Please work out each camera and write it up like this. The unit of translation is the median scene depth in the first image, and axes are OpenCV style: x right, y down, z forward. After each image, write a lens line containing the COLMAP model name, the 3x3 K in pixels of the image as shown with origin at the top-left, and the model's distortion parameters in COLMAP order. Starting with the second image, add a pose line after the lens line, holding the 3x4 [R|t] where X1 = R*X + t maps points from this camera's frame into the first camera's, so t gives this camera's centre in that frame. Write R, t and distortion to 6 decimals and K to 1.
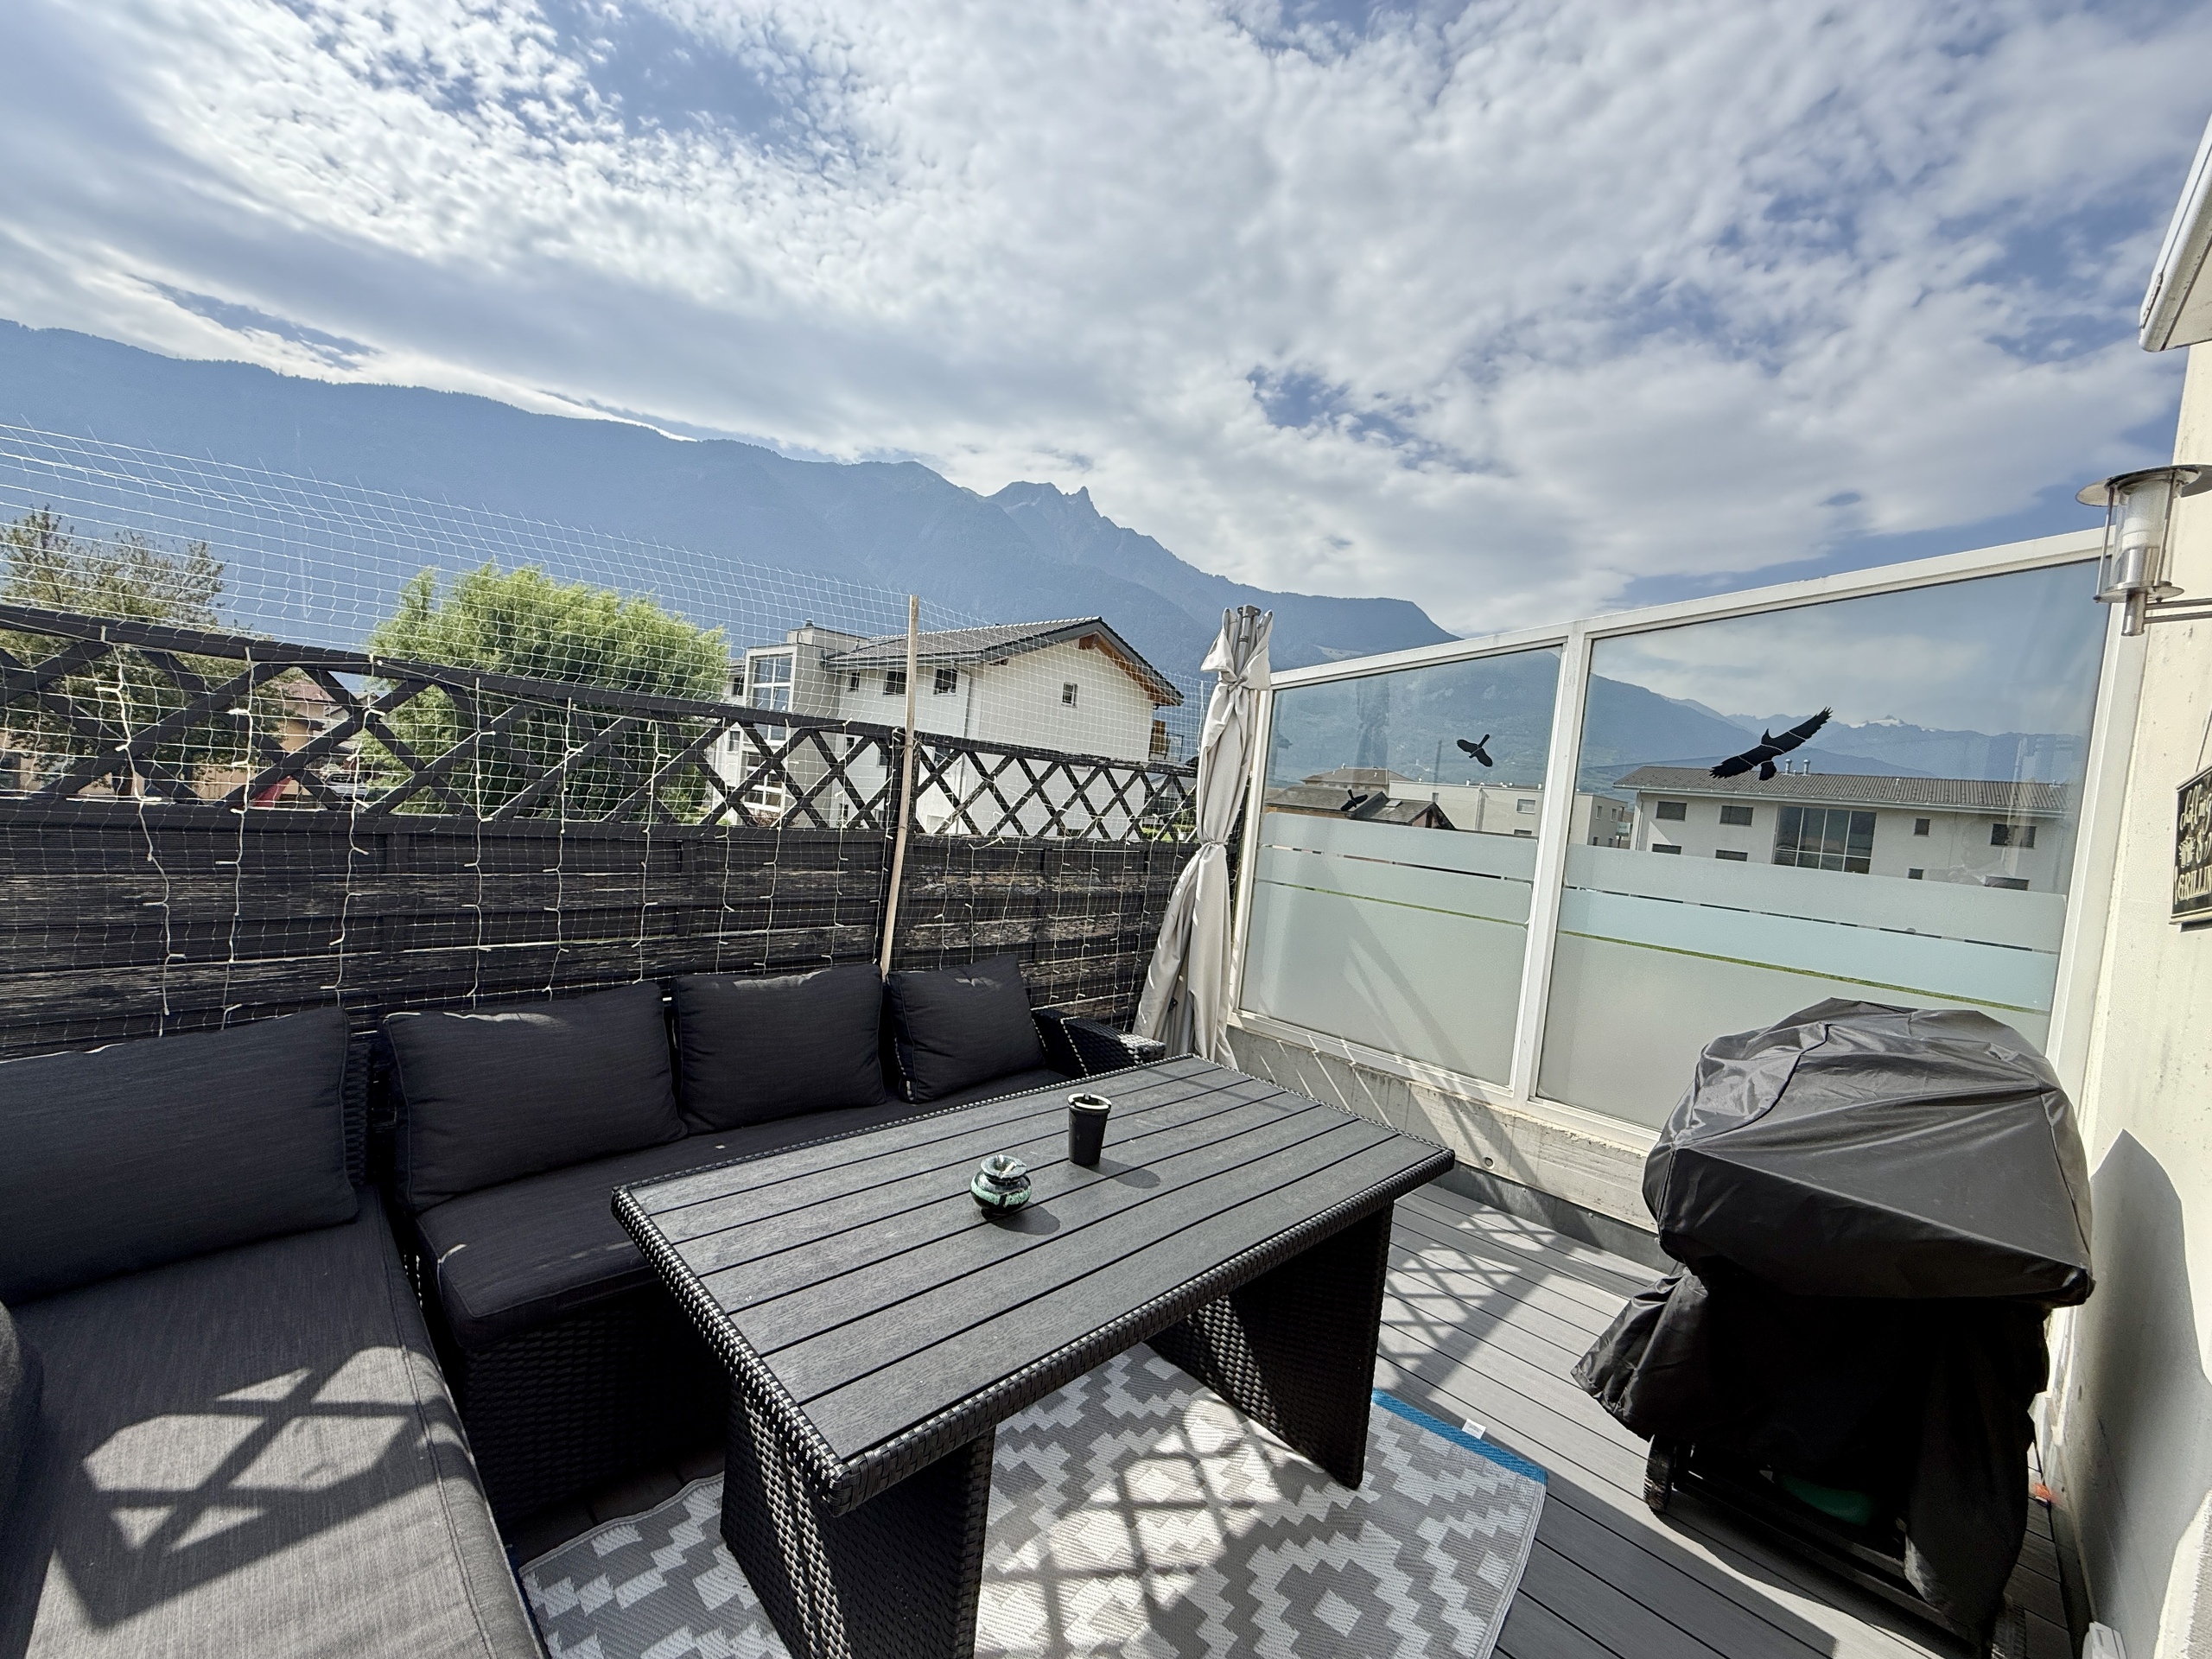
lens RADIAL K [[881.7, 0, 1115.2], [0, 881.7, 825.3], [0, 0, 1]] dist [0.000345, -0.000228]
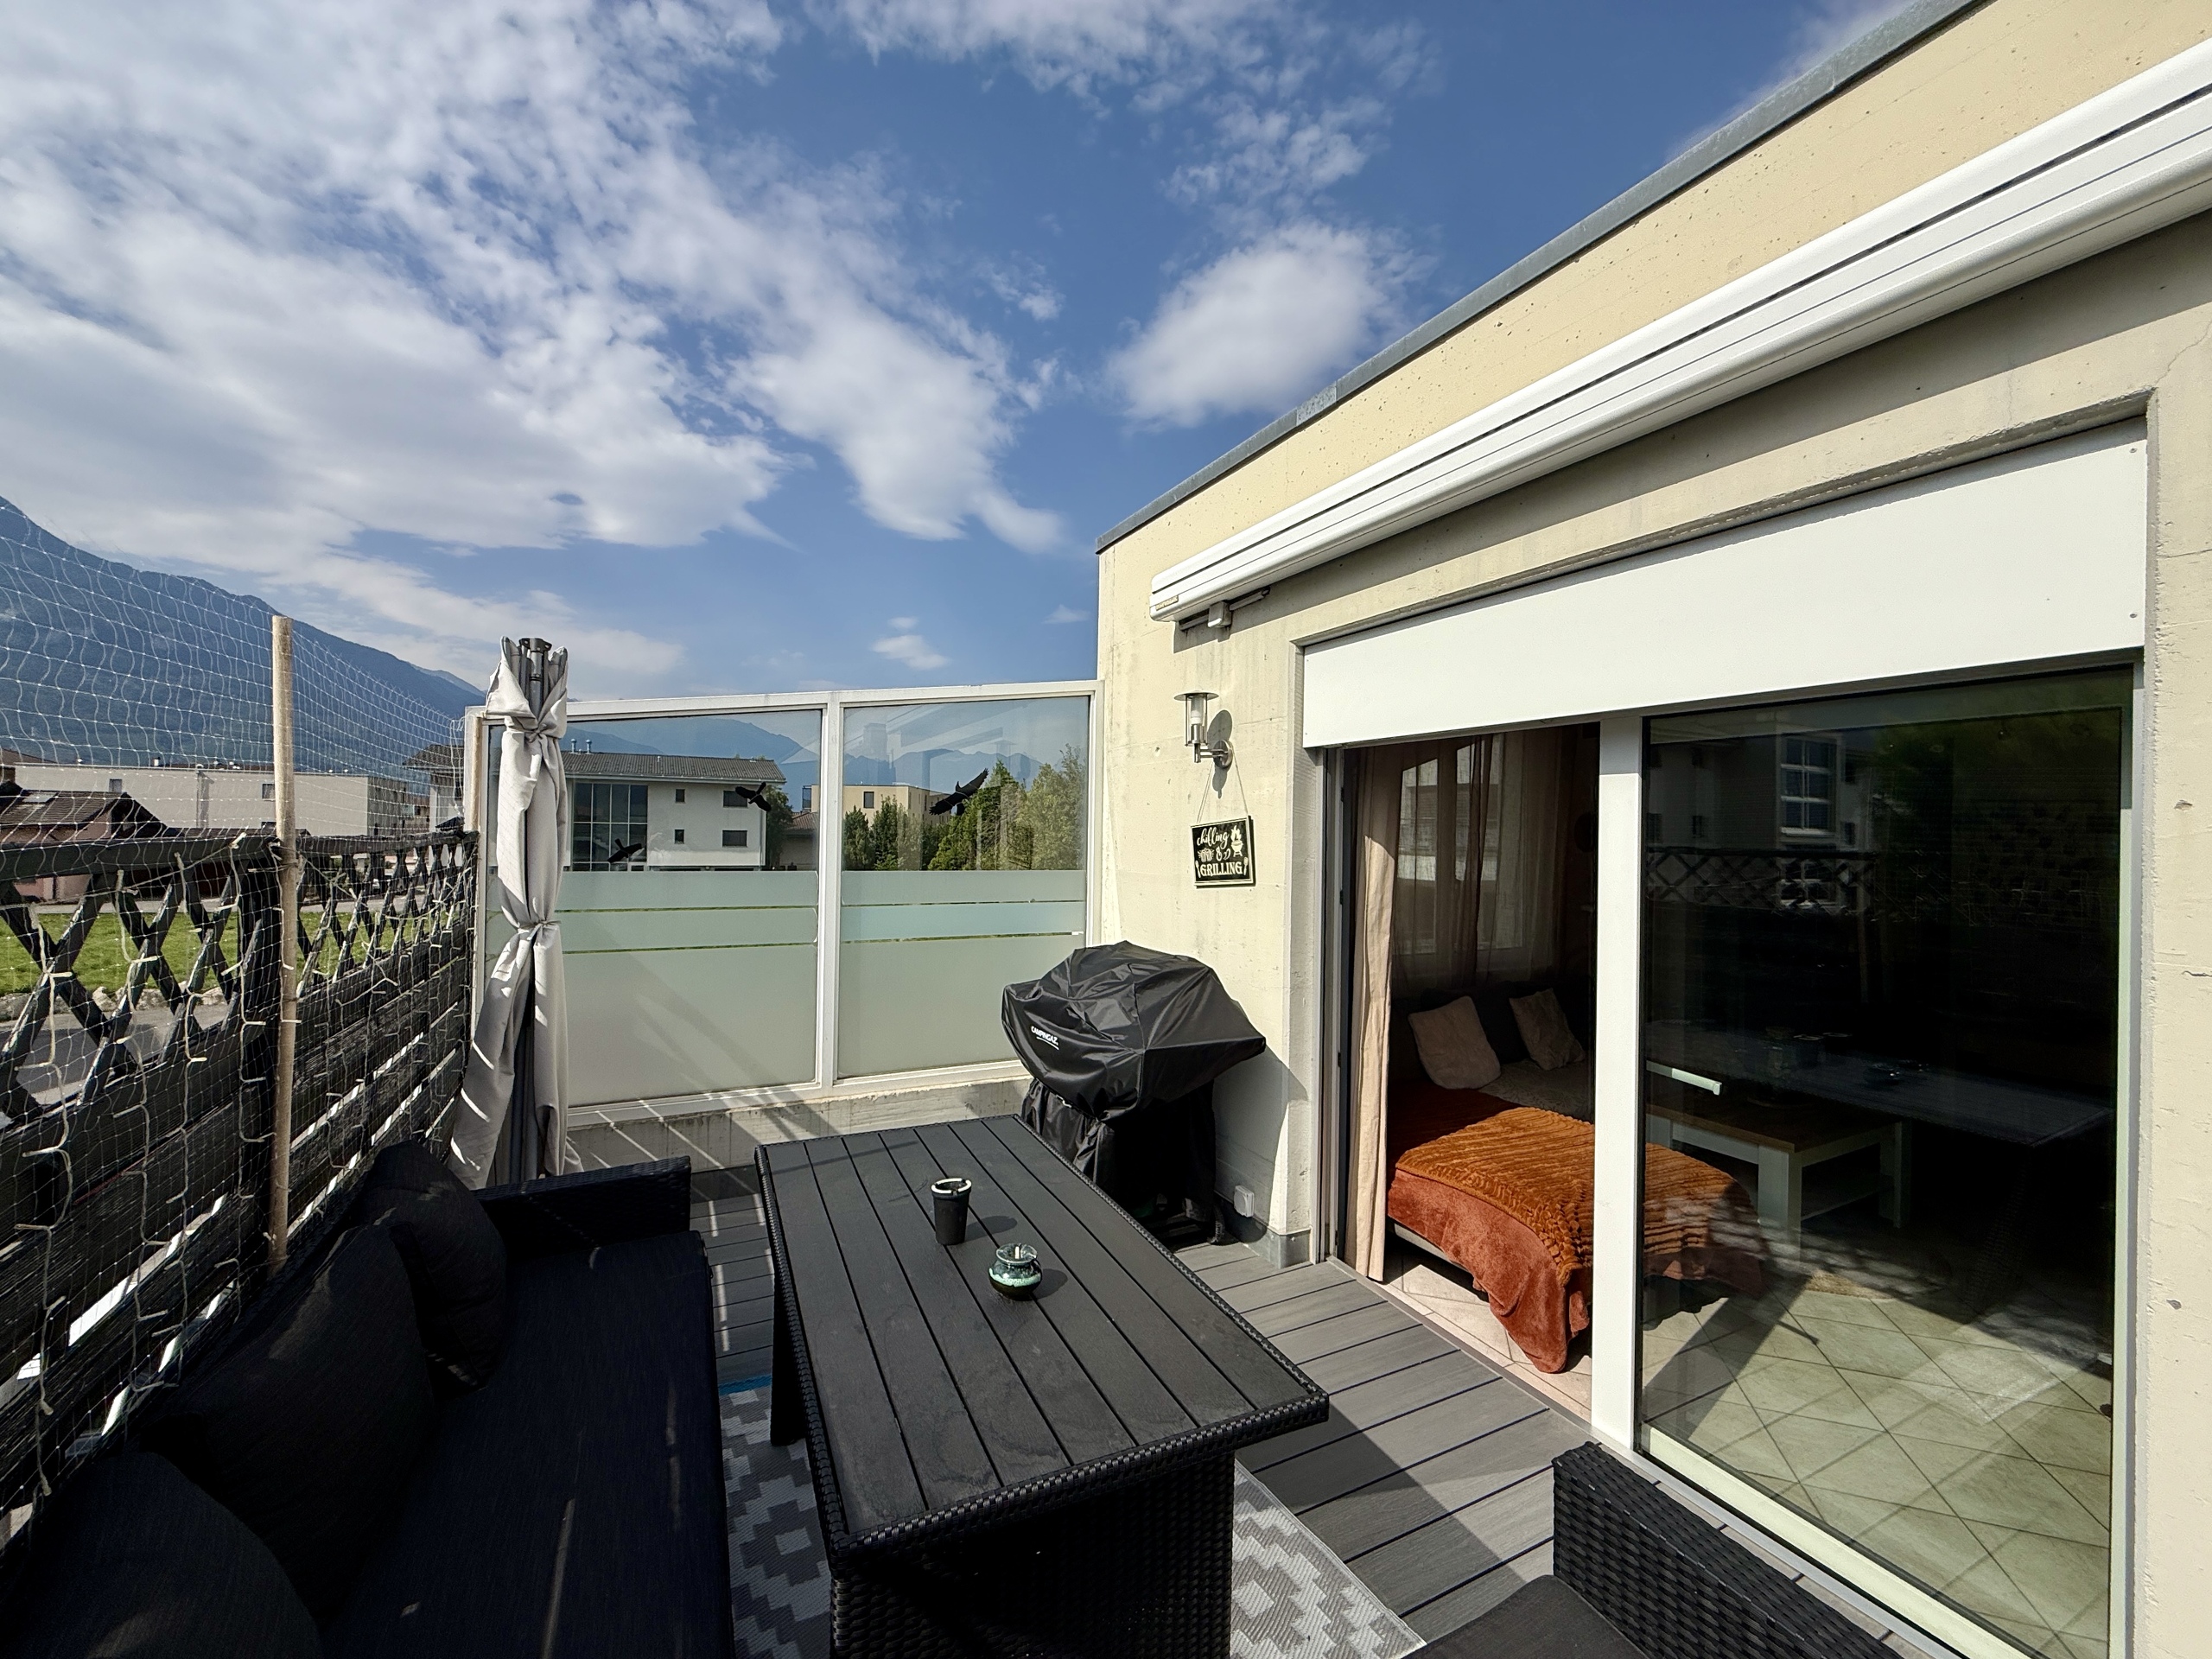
lens RADIAL K [[881.7, 0, 1096.4], [0, 881.7, 843.7], [0, 0, 1]] dist [0.000345, -0.000228]
pose [[0.339698, -0.102068, 0.934980, -0.476412], [0.052694, 0.994598, 0.089432, -0.101991], [-0.939057, 0.018888, 0.343242, 0.215493]]
